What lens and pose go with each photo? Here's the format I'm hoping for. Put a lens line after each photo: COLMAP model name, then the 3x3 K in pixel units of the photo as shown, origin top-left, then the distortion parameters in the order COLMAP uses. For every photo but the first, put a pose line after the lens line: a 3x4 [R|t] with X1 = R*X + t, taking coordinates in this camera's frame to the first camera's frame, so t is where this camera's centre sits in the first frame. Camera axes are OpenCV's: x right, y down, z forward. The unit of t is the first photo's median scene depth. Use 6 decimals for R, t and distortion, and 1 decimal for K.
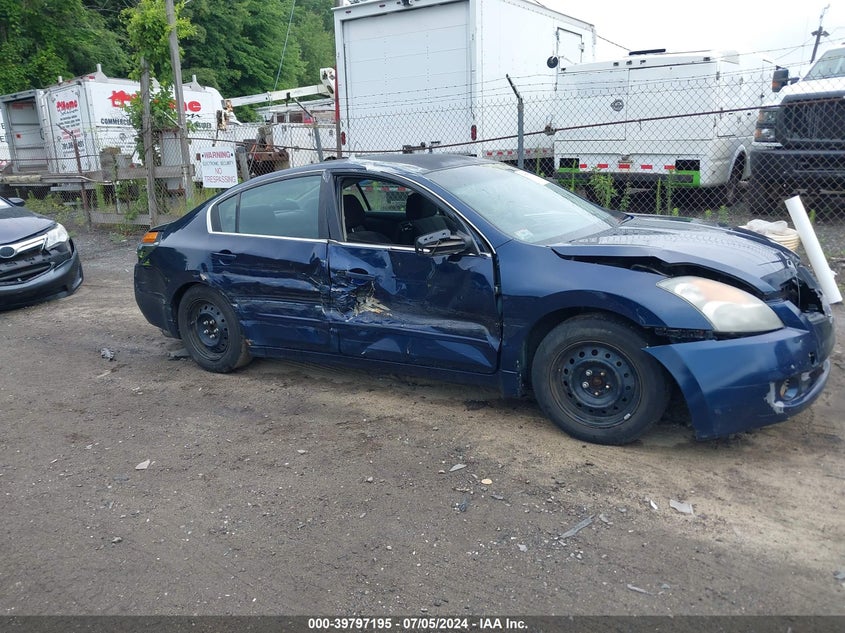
lens RADIAL K [[669.1, 0, 422.5], [0, 669.1, 316.5], [0, 0, 1]] dist [0.009801, -0.006788]
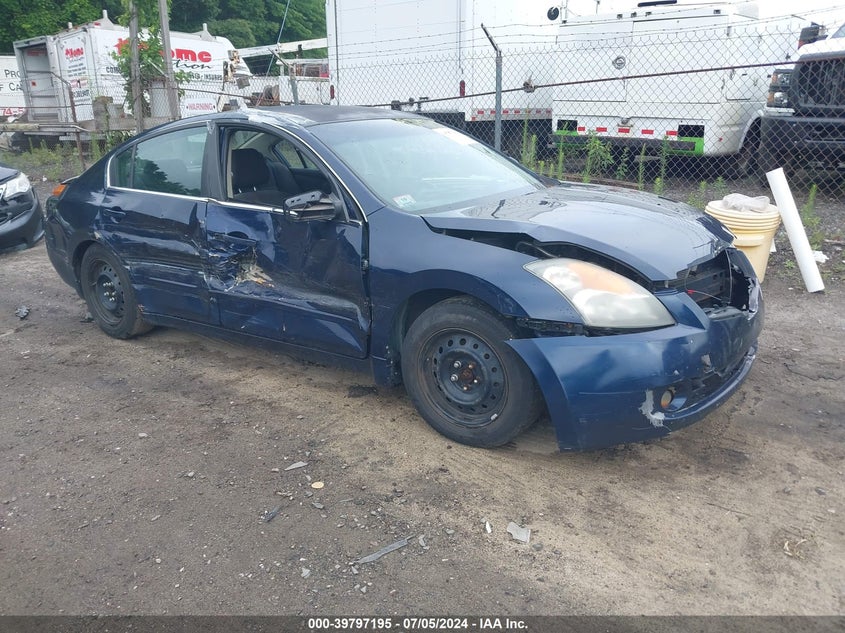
lens RADIAL K [[673.8, 0, 422.5], [0, 673.8, 316.5], [0, 0, 1]] dist [0.003469, -0.000797]
pose [[0.997201, 0.045415, -0.059392, 0.173719], [-0.042206, 0.997638, 0.054202, -0.015715], [0.061713, -0.051544, 0.996762, 0.093049]]
